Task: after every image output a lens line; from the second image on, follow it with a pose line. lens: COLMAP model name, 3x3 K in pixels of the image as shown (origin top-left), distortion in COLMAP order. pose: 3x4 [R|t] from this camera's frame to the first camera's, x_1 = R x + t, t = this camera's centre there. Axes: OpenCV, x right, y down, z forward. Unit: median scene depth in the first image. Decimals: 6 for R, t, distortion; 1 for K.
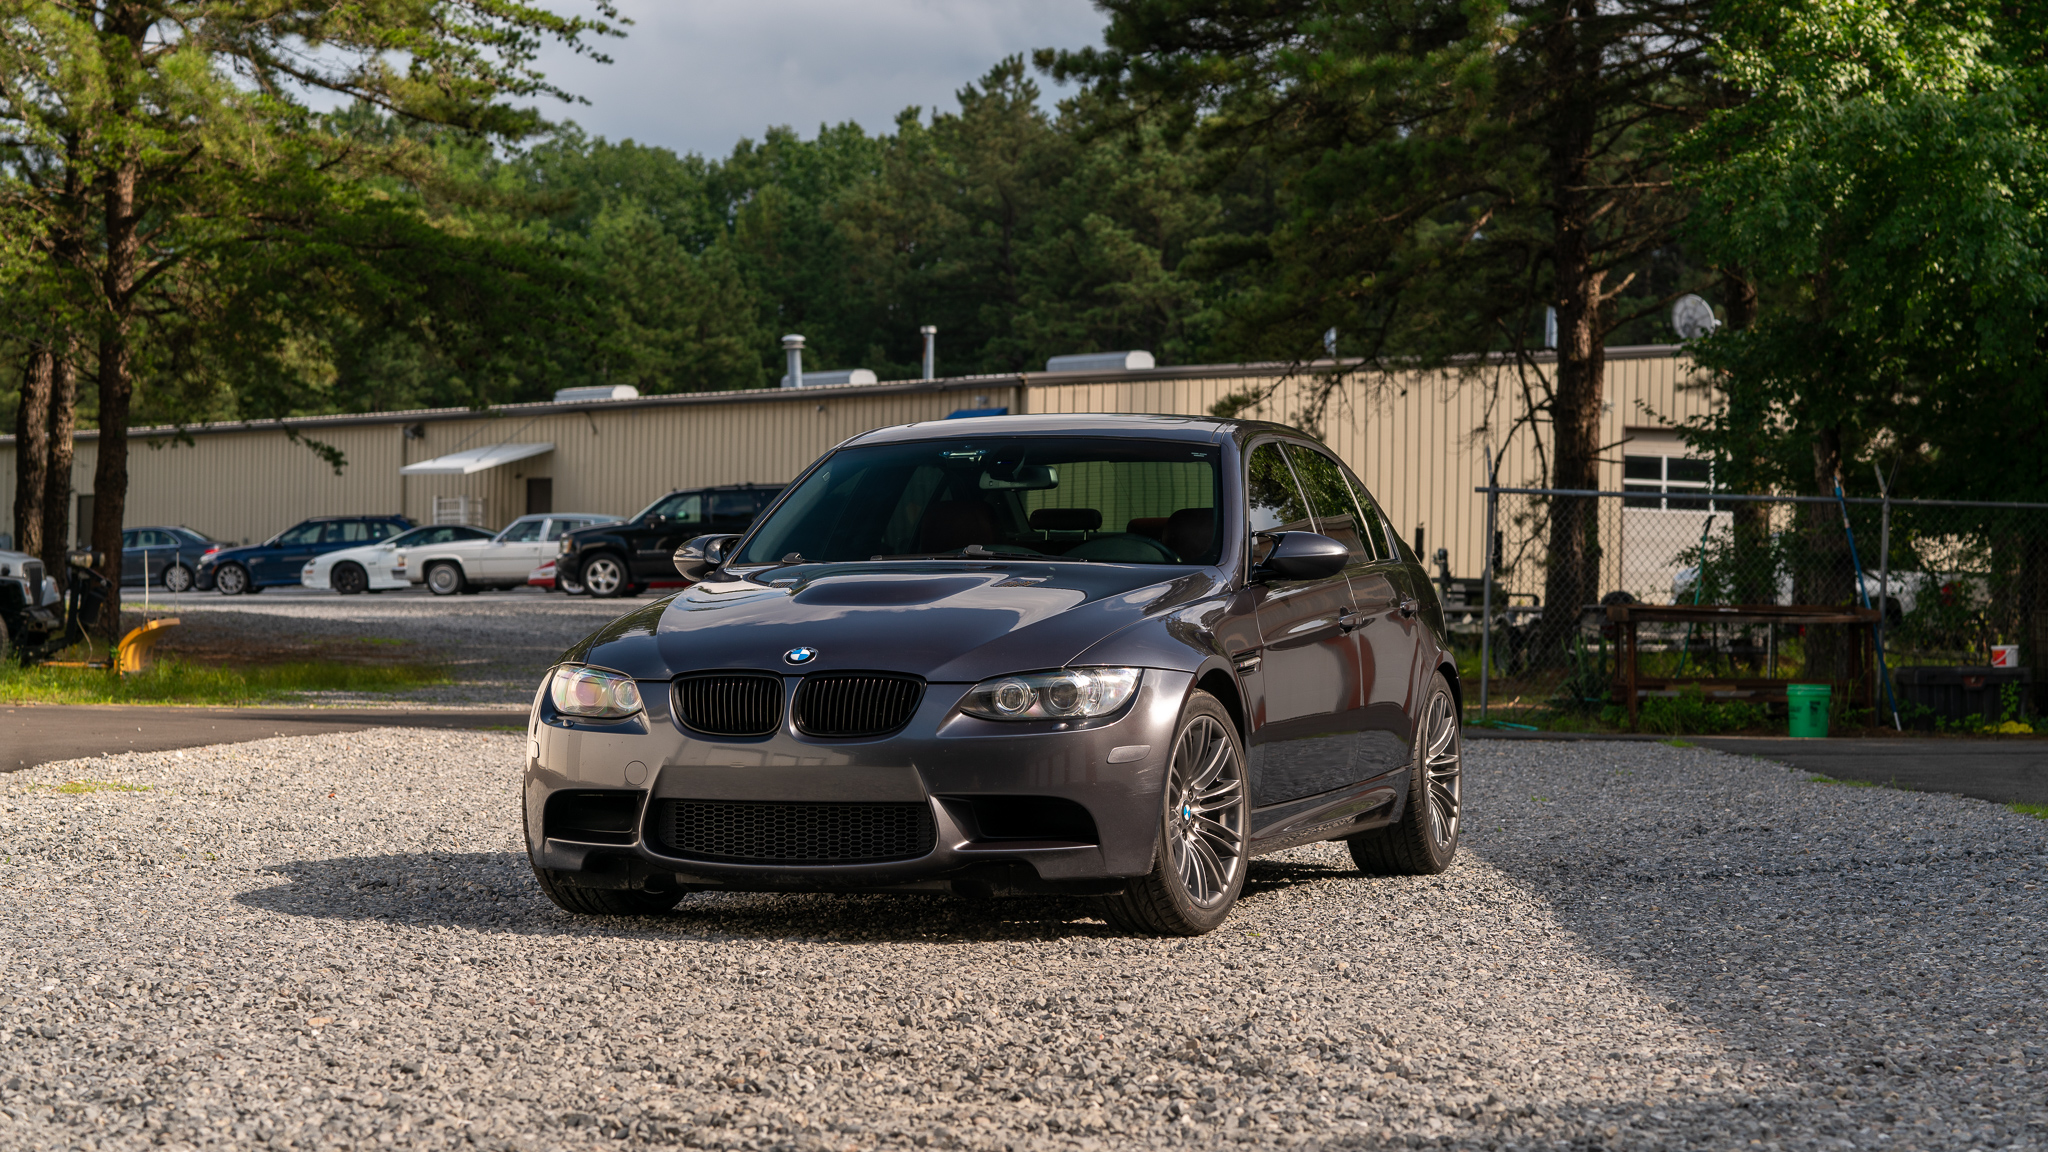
lens RADIAL K [[4771.2, 0, 1024.0], [0, 4771.2, 576.0], [0, 0, 1]] dist [-0.014826, 0.163001]
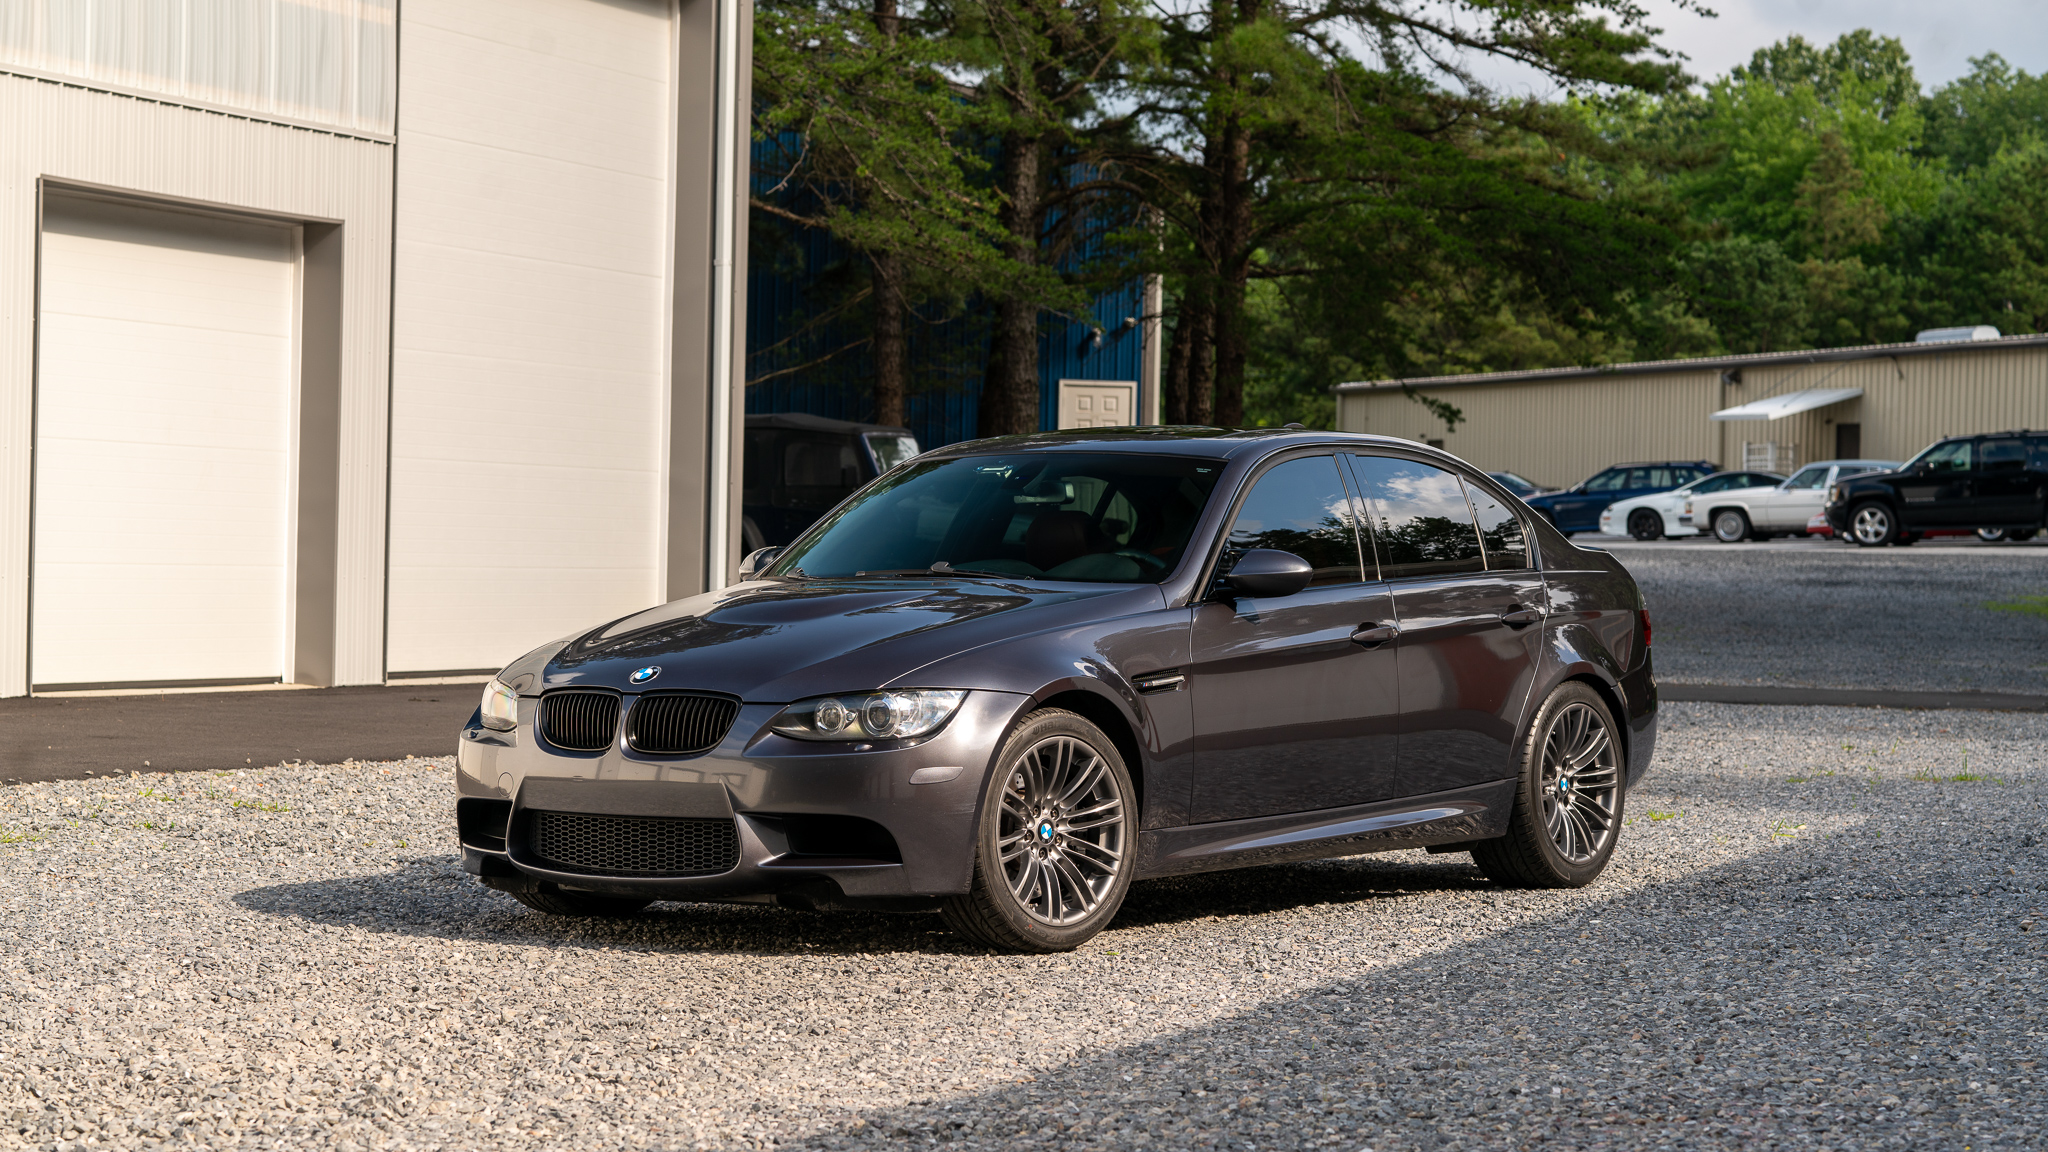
lens RADIAL K [[4771.2, 0, 1024.0], [0, 4771.2, 576.0], [0, 0, 1]] dist [-0.014826, 0.163001]
pose [[0.950970, 0.005386, -0.309236, 0.050367], [-0.001190, 0.999905, 0.013755, -0.002722], [0.309281, -0.012712, 0.950886, 0.005386]]
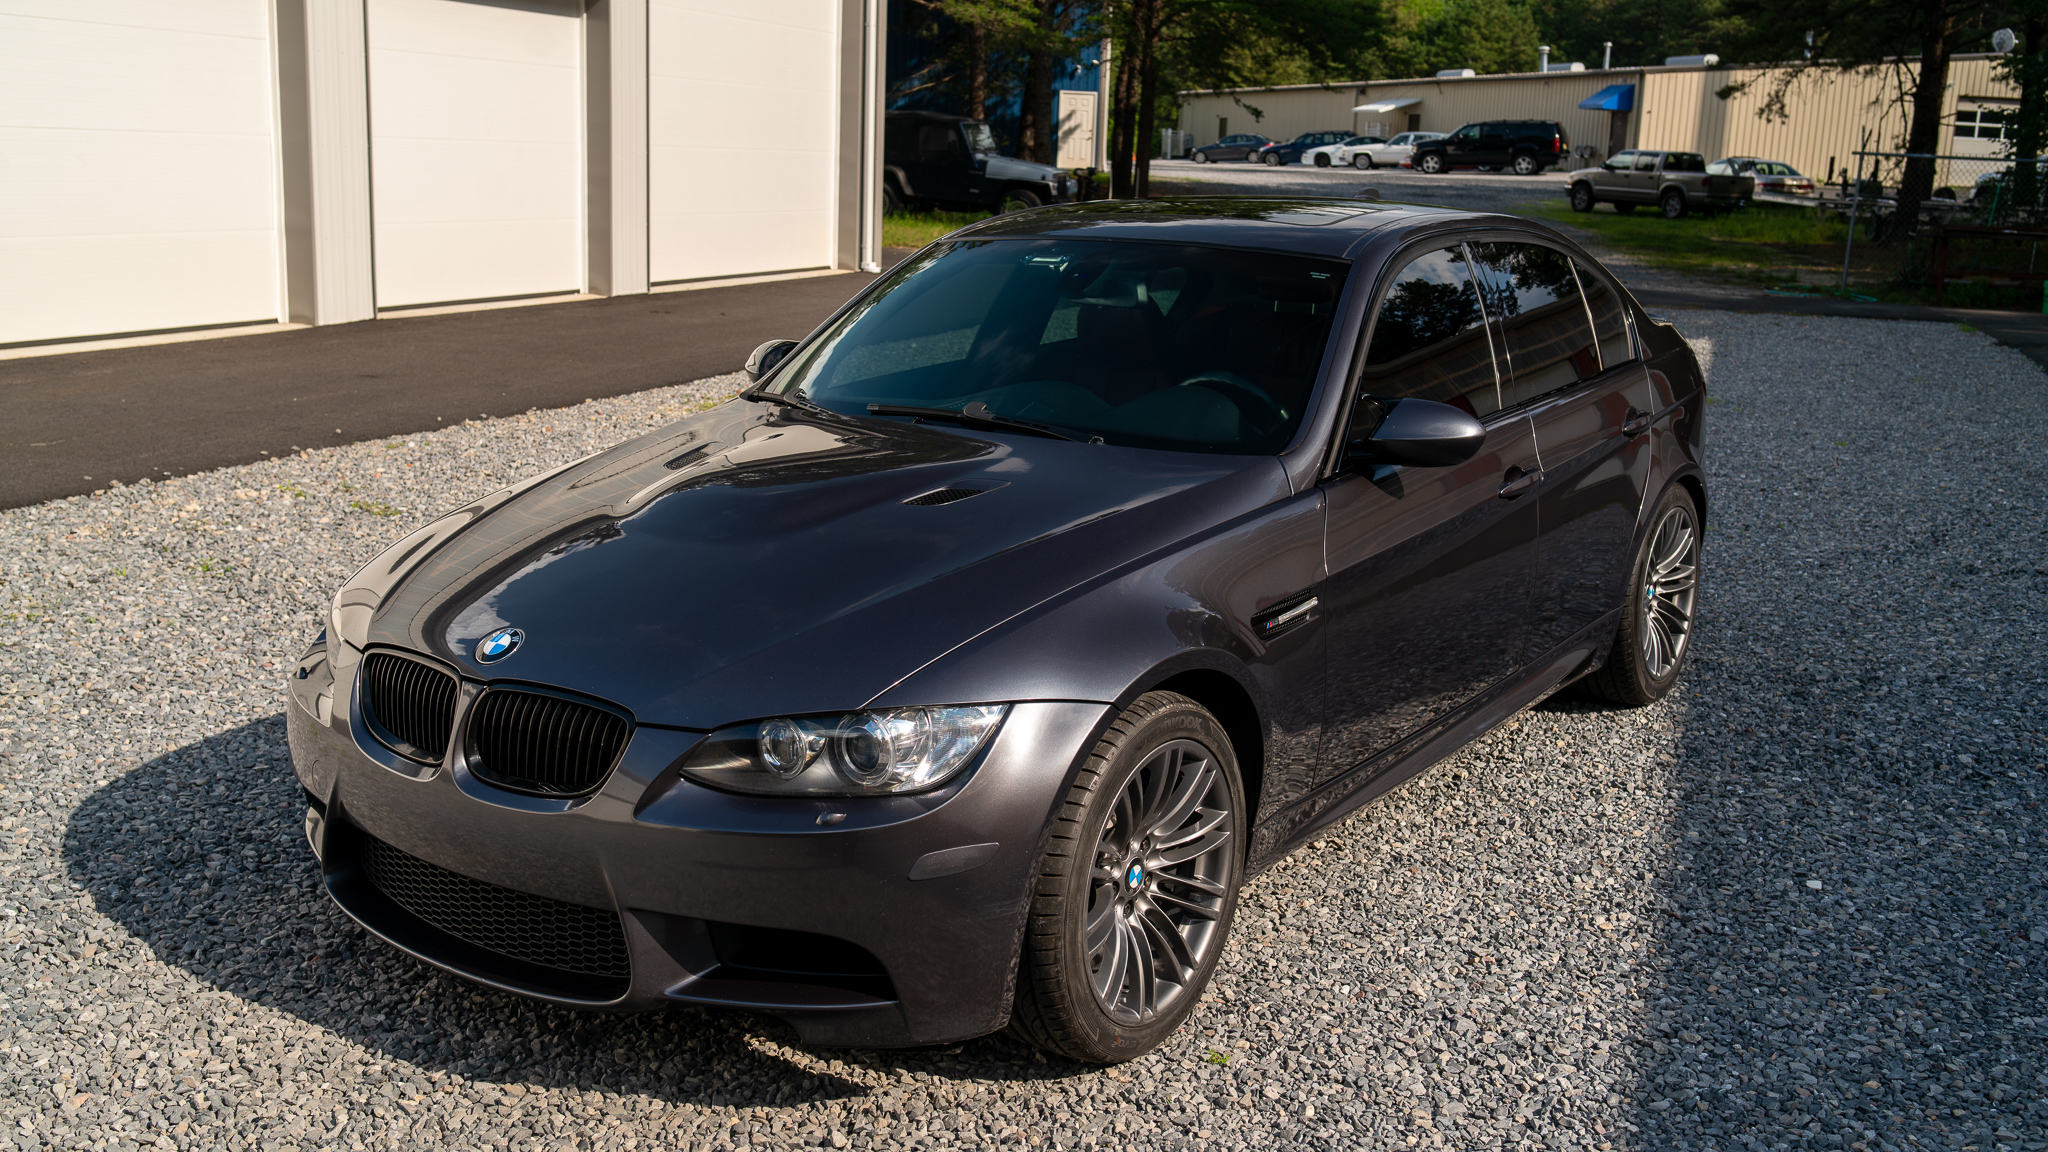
lens RADIAL K [[1900.6, 0, 1025.3], [0, 1900.6, 570.6], [0, 0, 1]] dist [-0.017327, 0.007282]
pose [[0.948673, 0.083184, -0.305123, 0.014464], [-0.014412, 0.975158, 0.221043, -0.007441], [0.315930, -0.205300, 0.926305, 0.111551]]
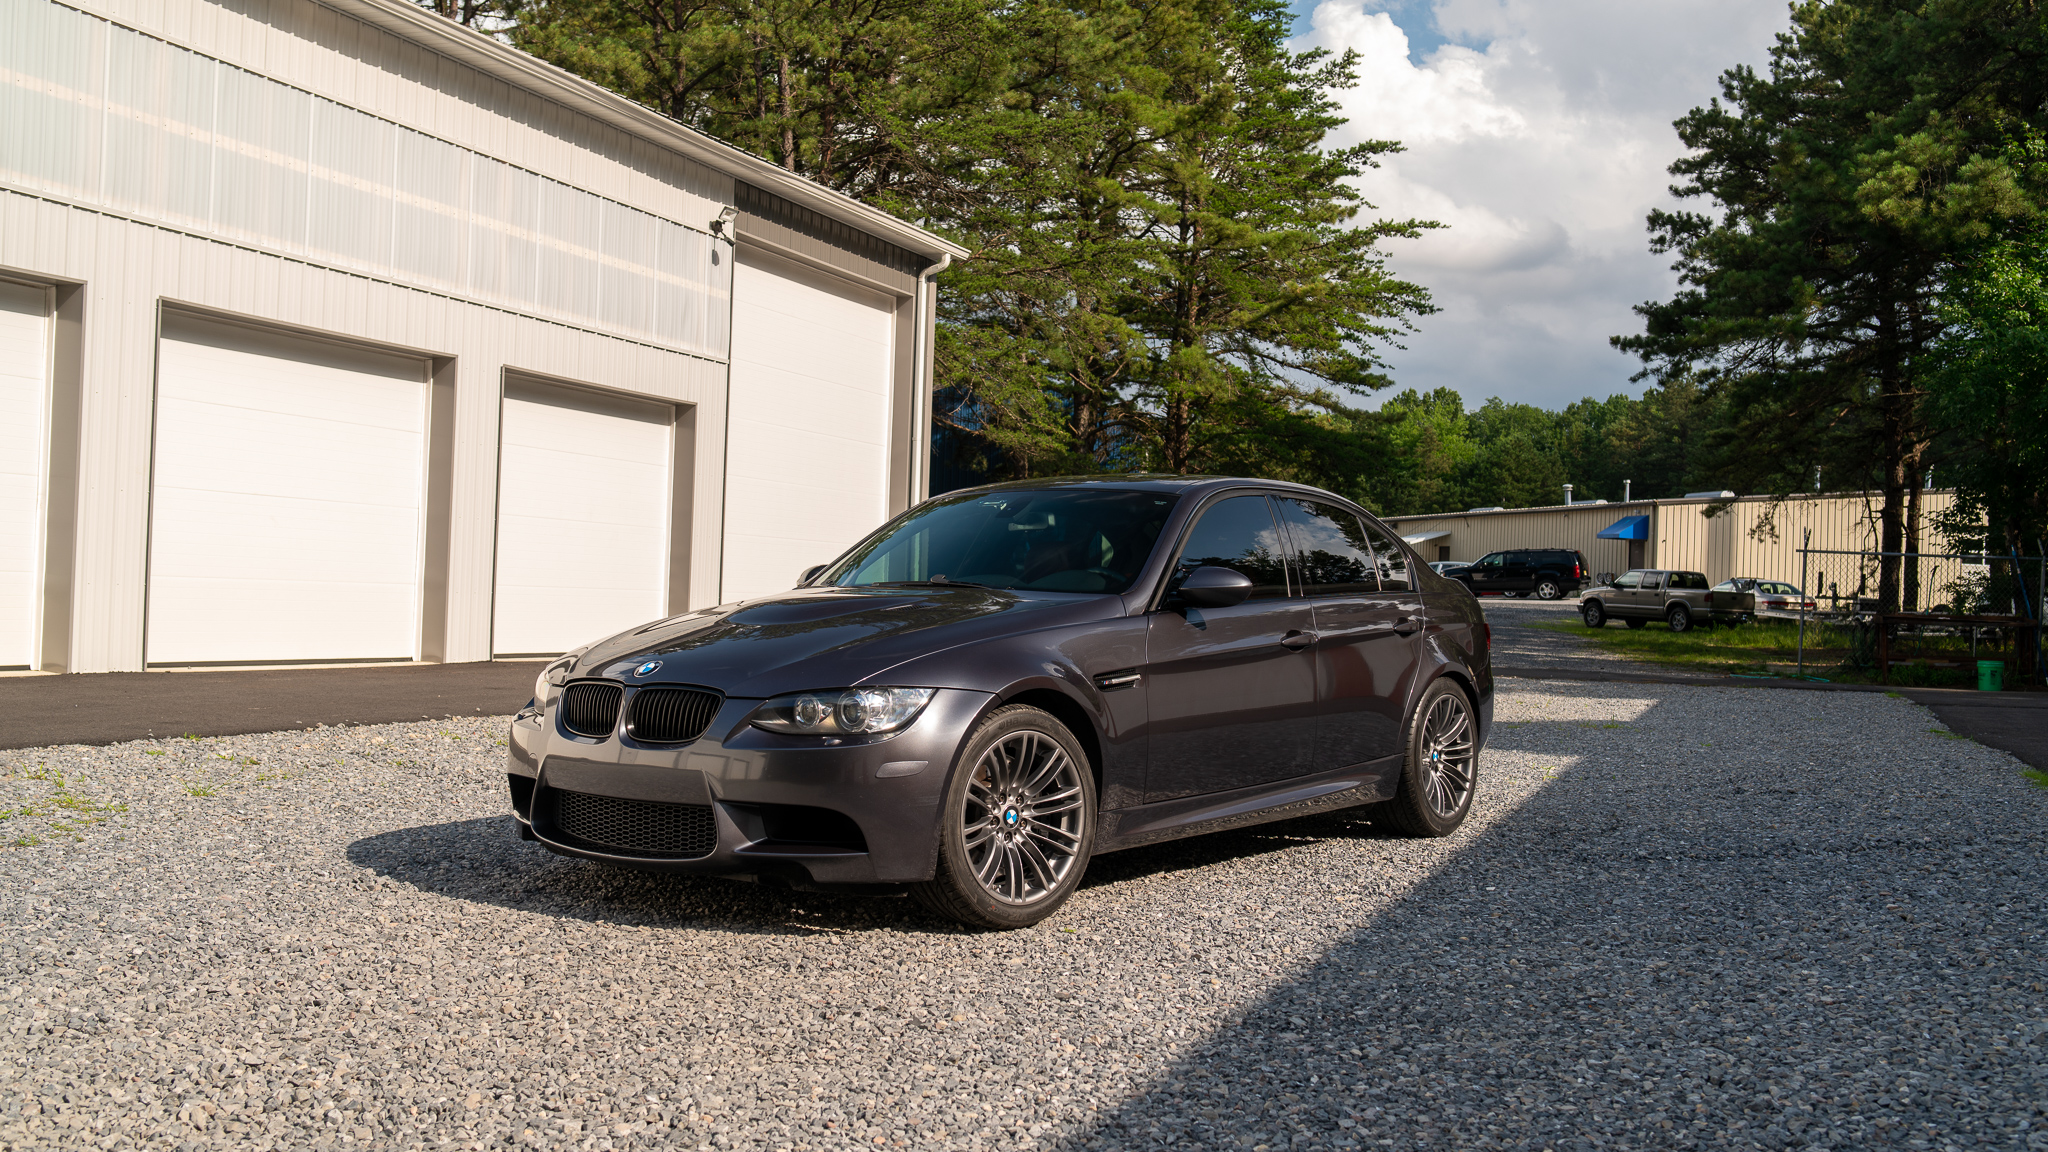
lens RADIAL K [[1900.6, 0, 1025.3], [0, 1900.6, 570.6], [0, 0, 1]] dist [-0.017327, 0.007282]
pose [[0.939069, 0.011439, -0.343539, 0.027735], [-0.014261, 0.999882, -0.005691, -0.000776], [0.343433, 0.010244, 0.939121, 0.086040]]
